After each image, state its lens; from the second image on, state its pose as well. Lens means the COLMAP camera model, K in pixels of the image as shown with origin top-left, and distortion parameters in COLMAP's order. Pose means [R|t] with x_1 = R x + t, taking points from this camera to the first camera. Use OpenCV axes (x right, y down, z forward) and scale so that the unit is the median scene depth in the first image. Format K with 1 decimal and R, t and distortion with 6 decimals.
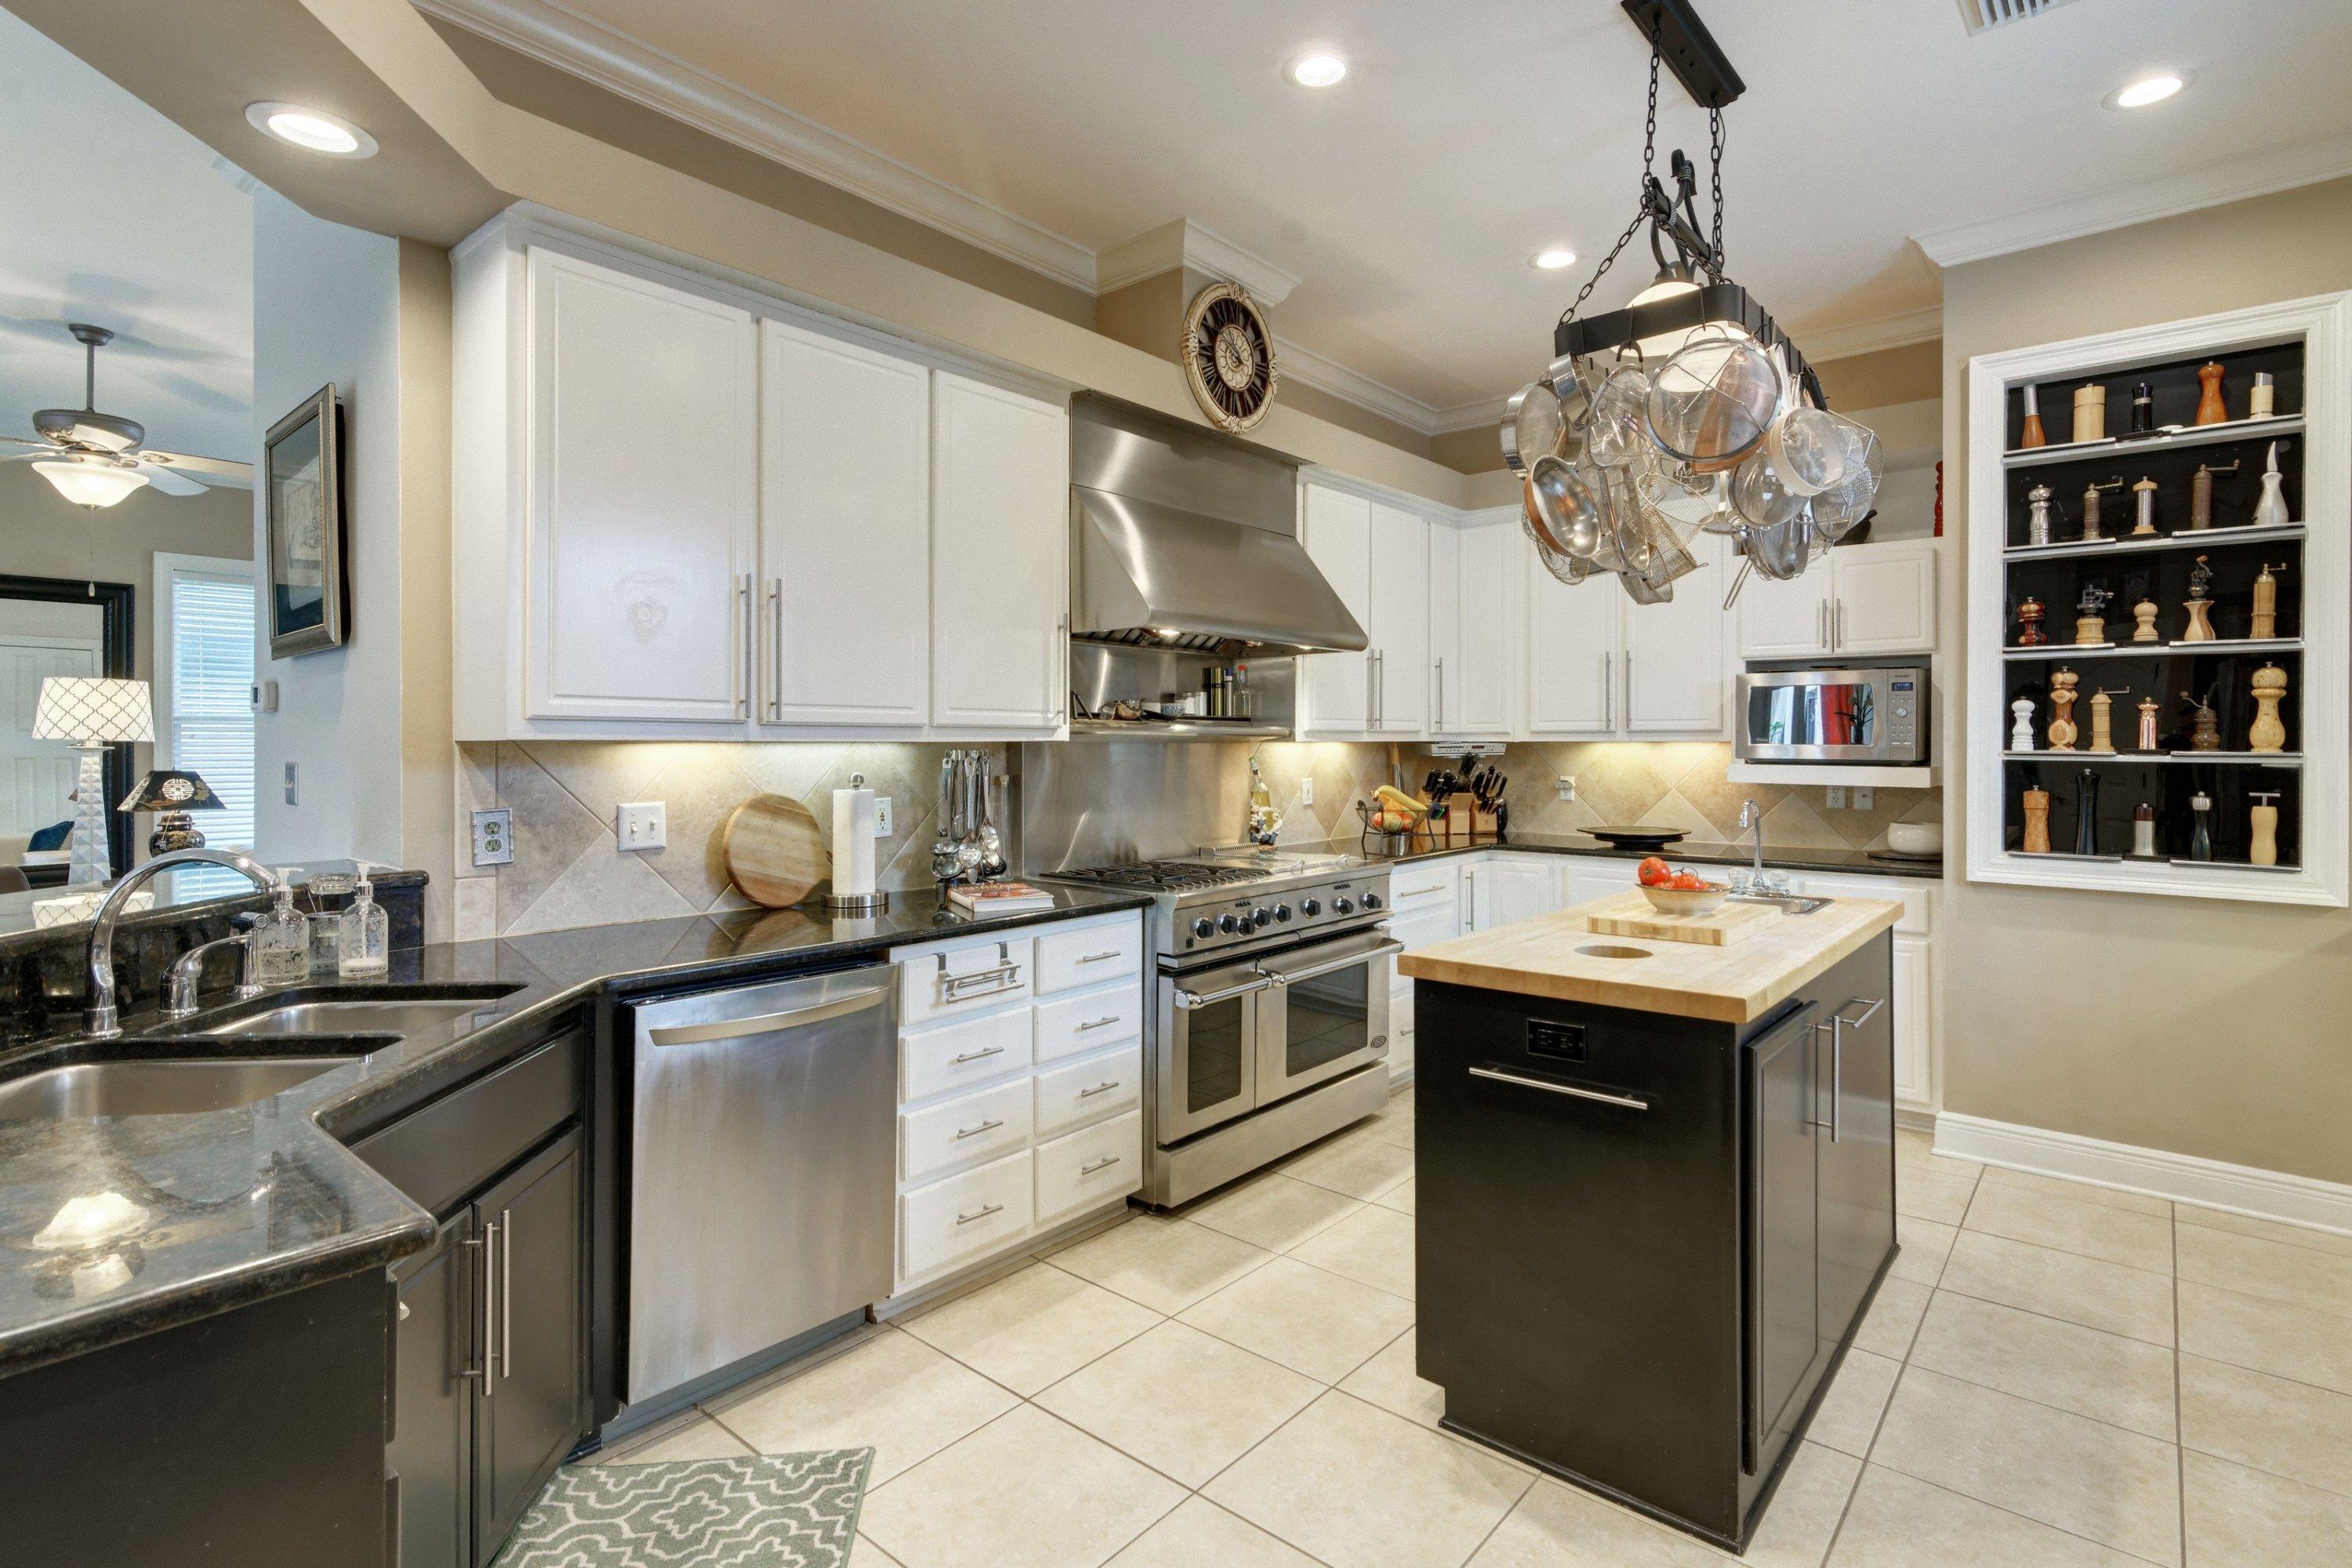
lens RADIAL K [[1147.1, 0, 1189.3], [0, 1147.1, 739.9], [0, 0, 1]] dist [0.004459, -0.000432]
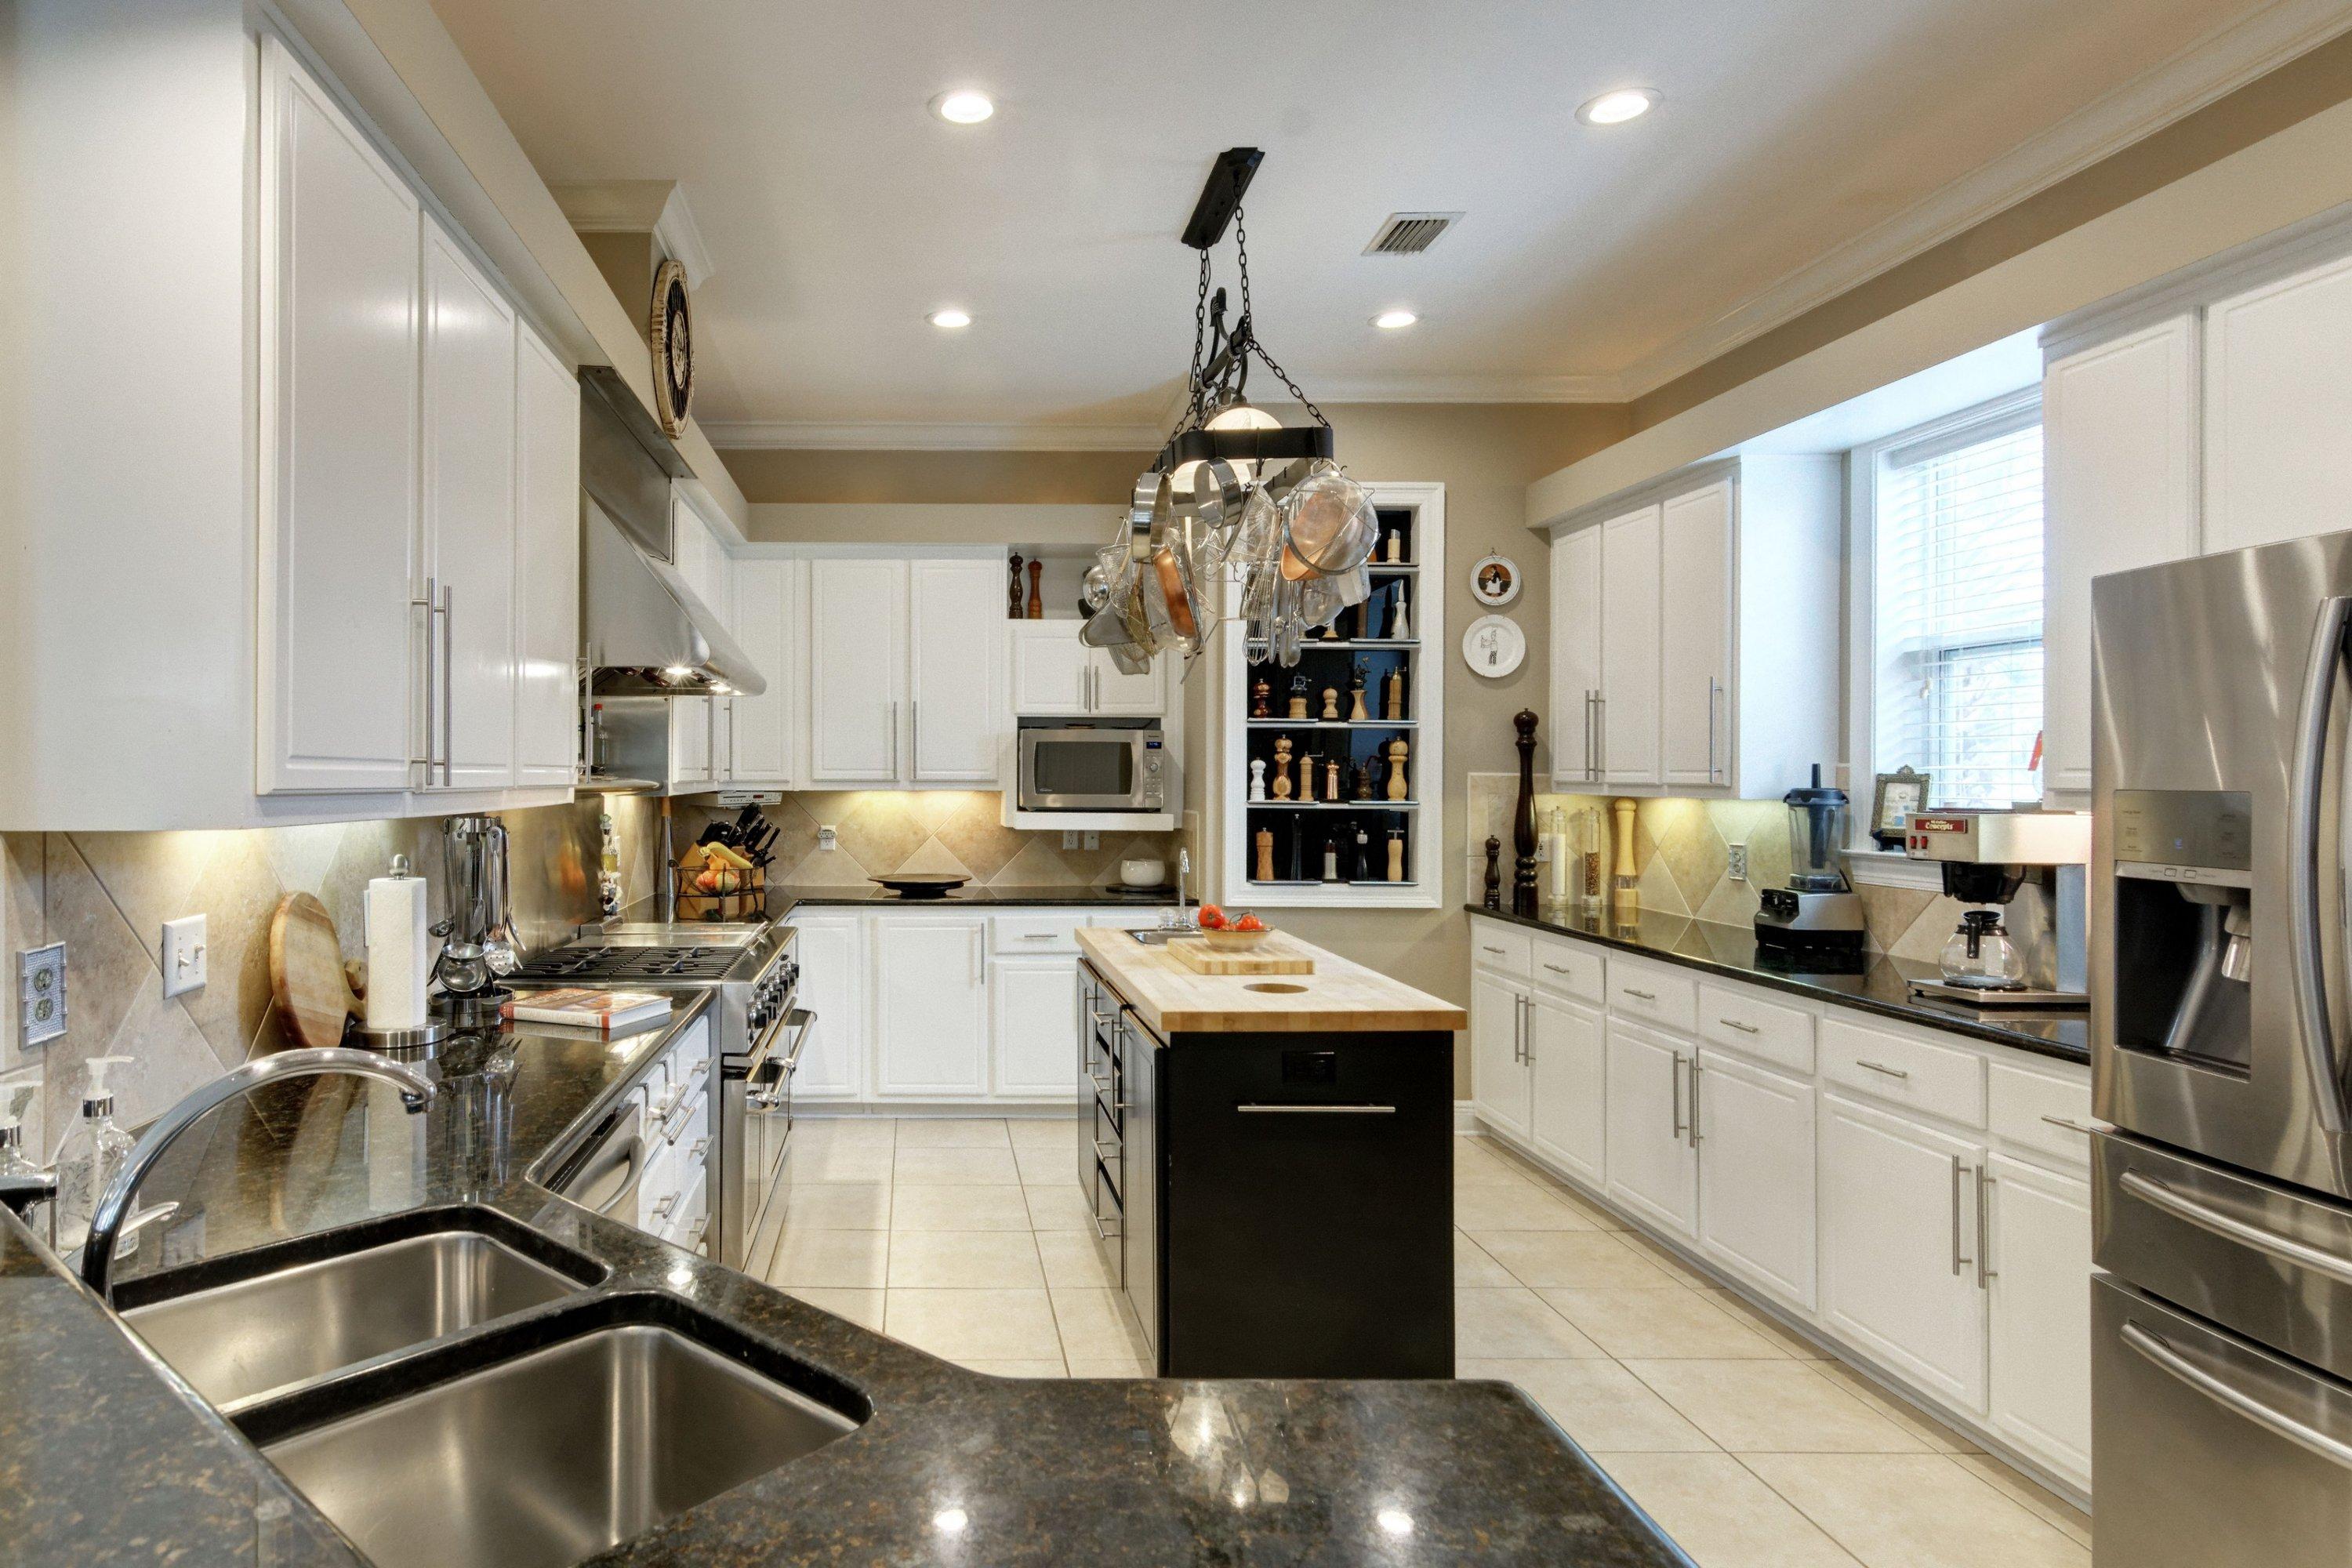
lens RADIAL K [[1198.2, 0, 1177.2], [0, 1198.2, 785.8], [0, 0, 1]] dist [0.003519, -0.000158]
pose [[0.761547, 0.002009, 0.648106, -0.198660], [-0.003880, 0.999991, 0.001459, -0.008387], [-0.648098, -0.003626, 0.761549, 0.059799]]
